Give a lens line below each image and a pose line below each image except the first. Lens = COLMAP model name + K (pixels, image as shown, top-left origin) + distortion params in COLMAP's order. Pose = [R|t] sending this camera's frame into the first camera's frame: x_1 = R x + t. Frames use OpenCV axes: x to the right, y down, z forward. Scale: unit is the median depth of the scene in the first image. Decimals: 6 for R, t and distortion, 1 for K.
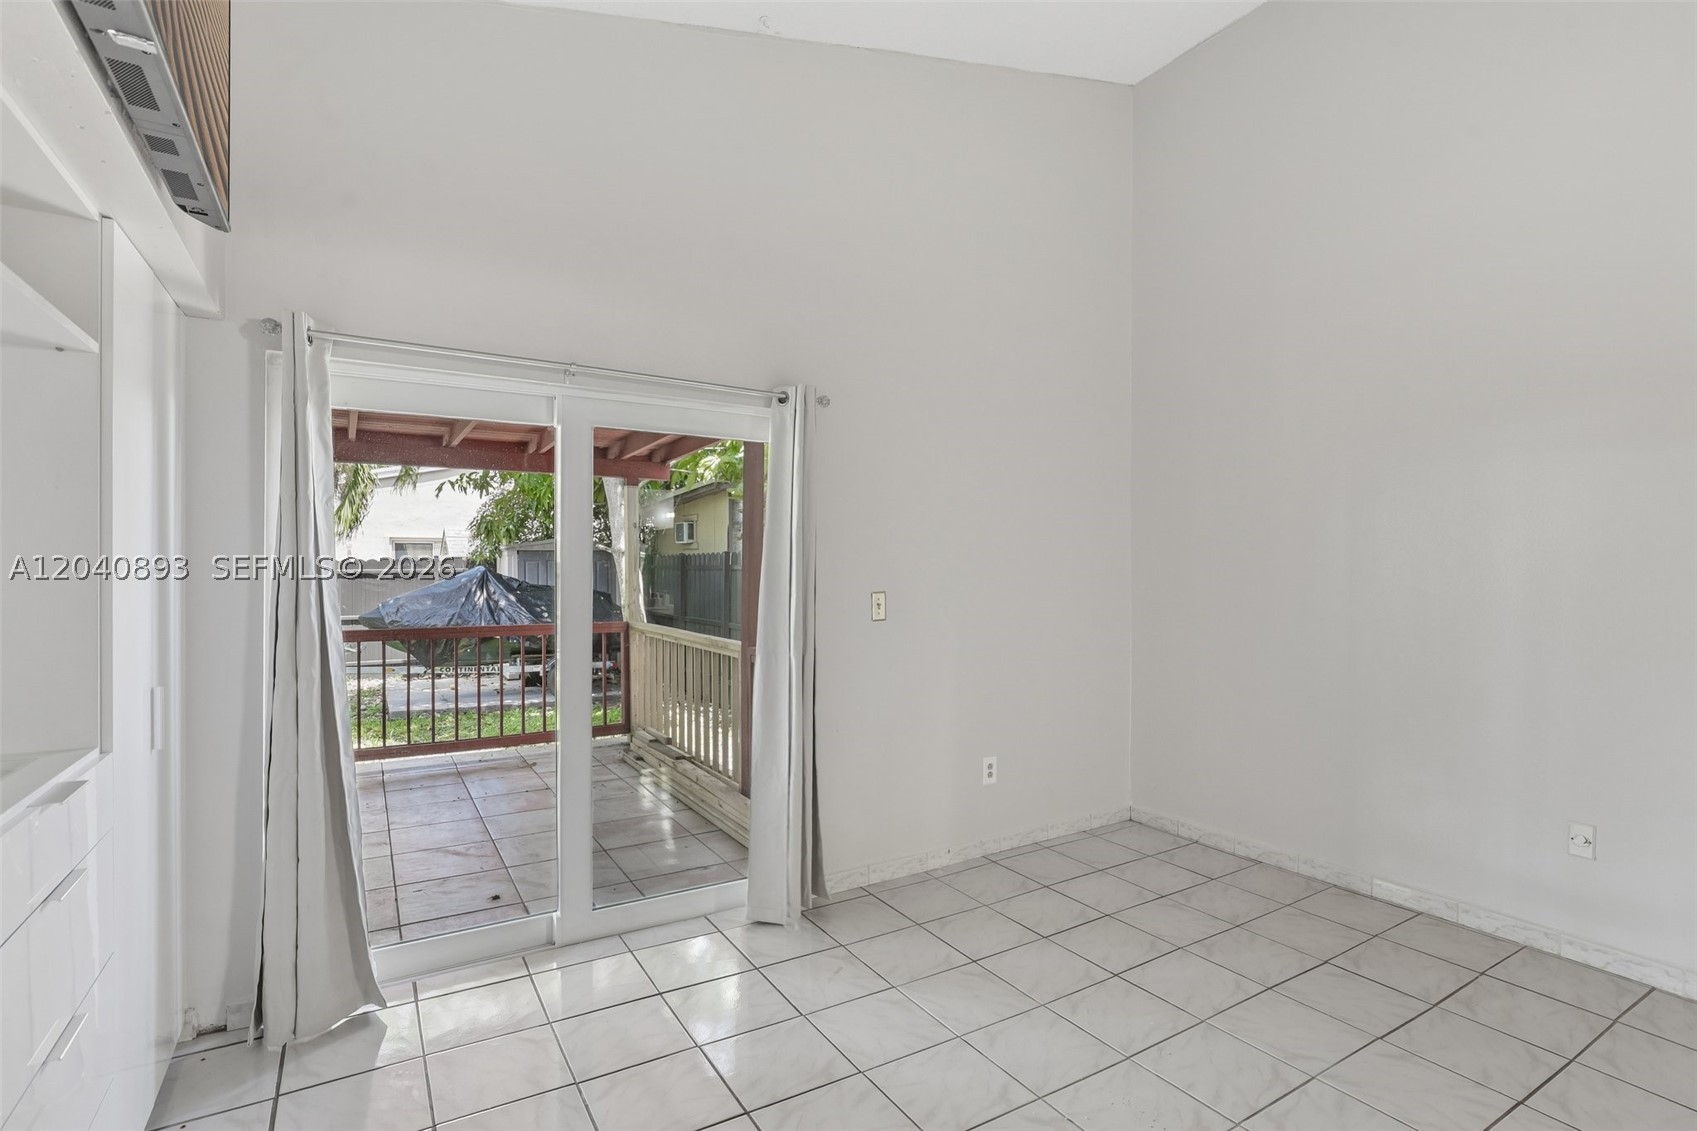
lens RADIAL K [[810.9, 0, 859.2], [0, 810.9, 564.8], [0, 0, 1]] dist [-0.026557, 0.004377]
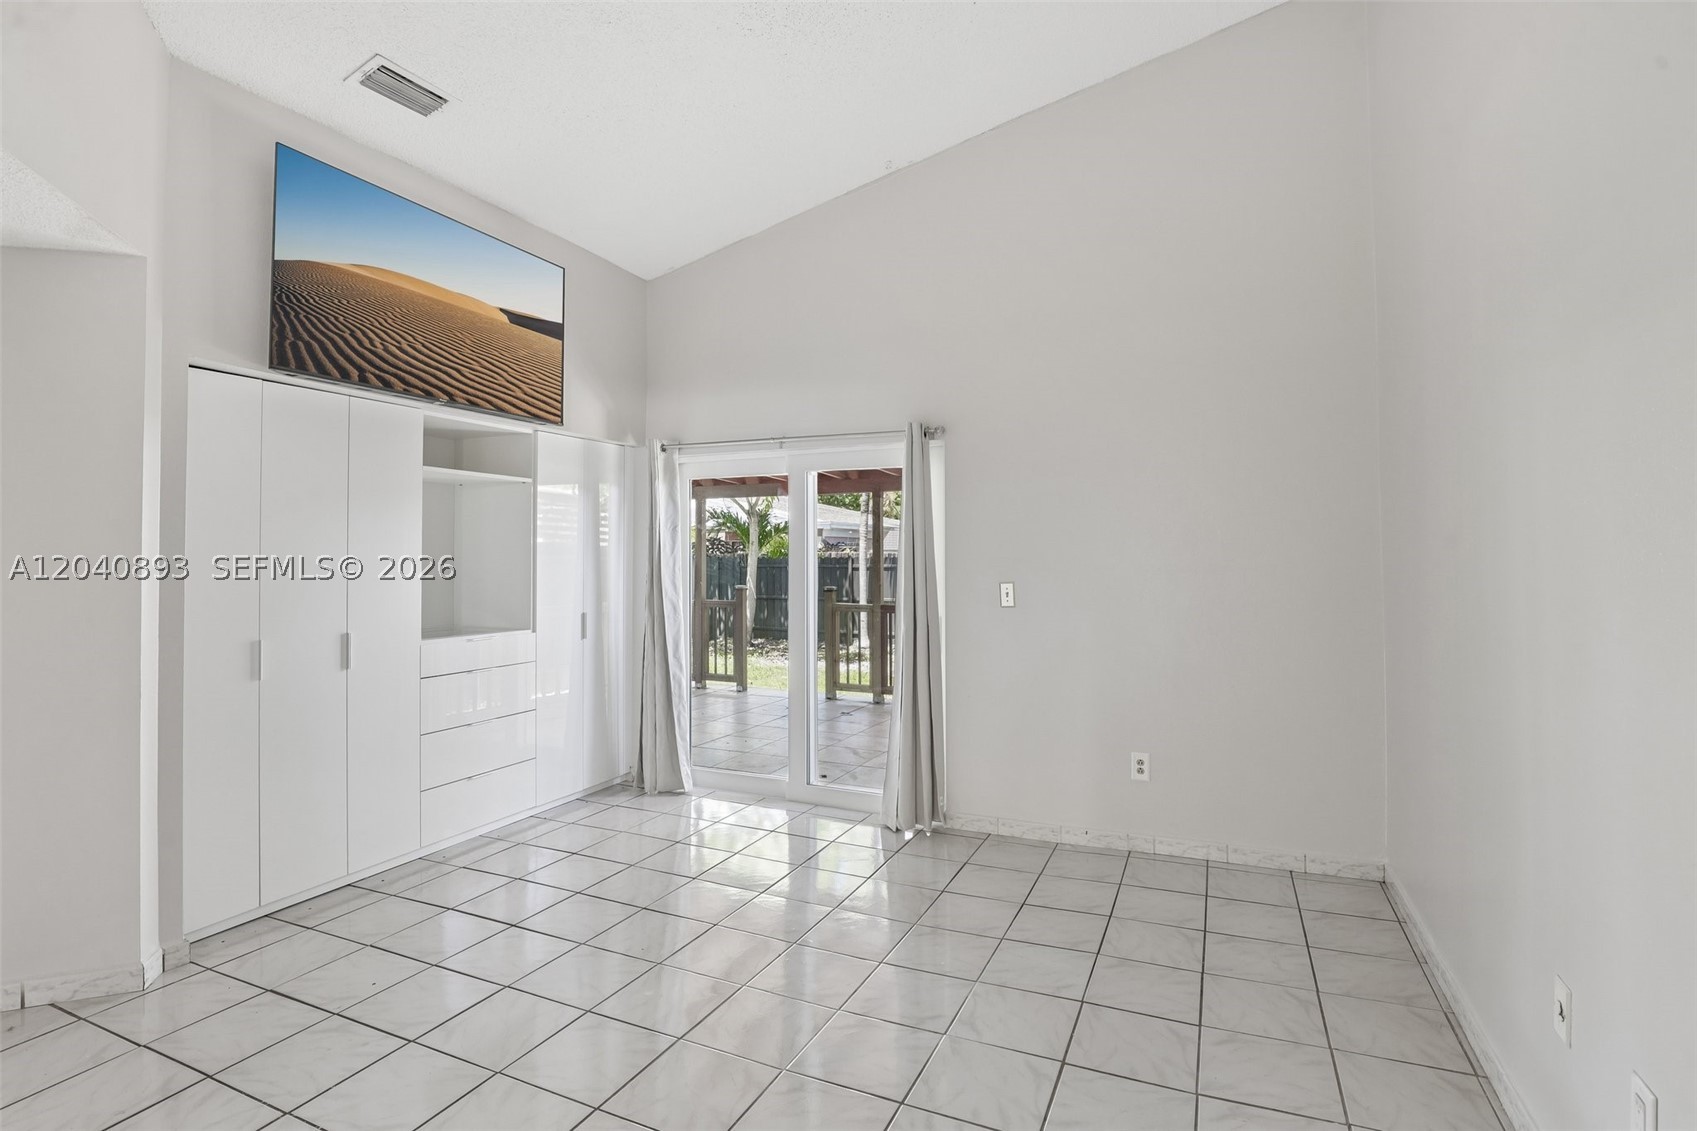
lens RADIAL K [[810.9, 0, 849.9], [0, 810.9, 539.4], [0, 0, 1]] dist [-0.026557, 0.004377]
pose [[0.559048, -0.027267, -0.828687, 0.855119], [0.006913, 0.999578, -0.028226, 0.003146], [0.829107, 0.010051, 0.559000, 0.167825]]
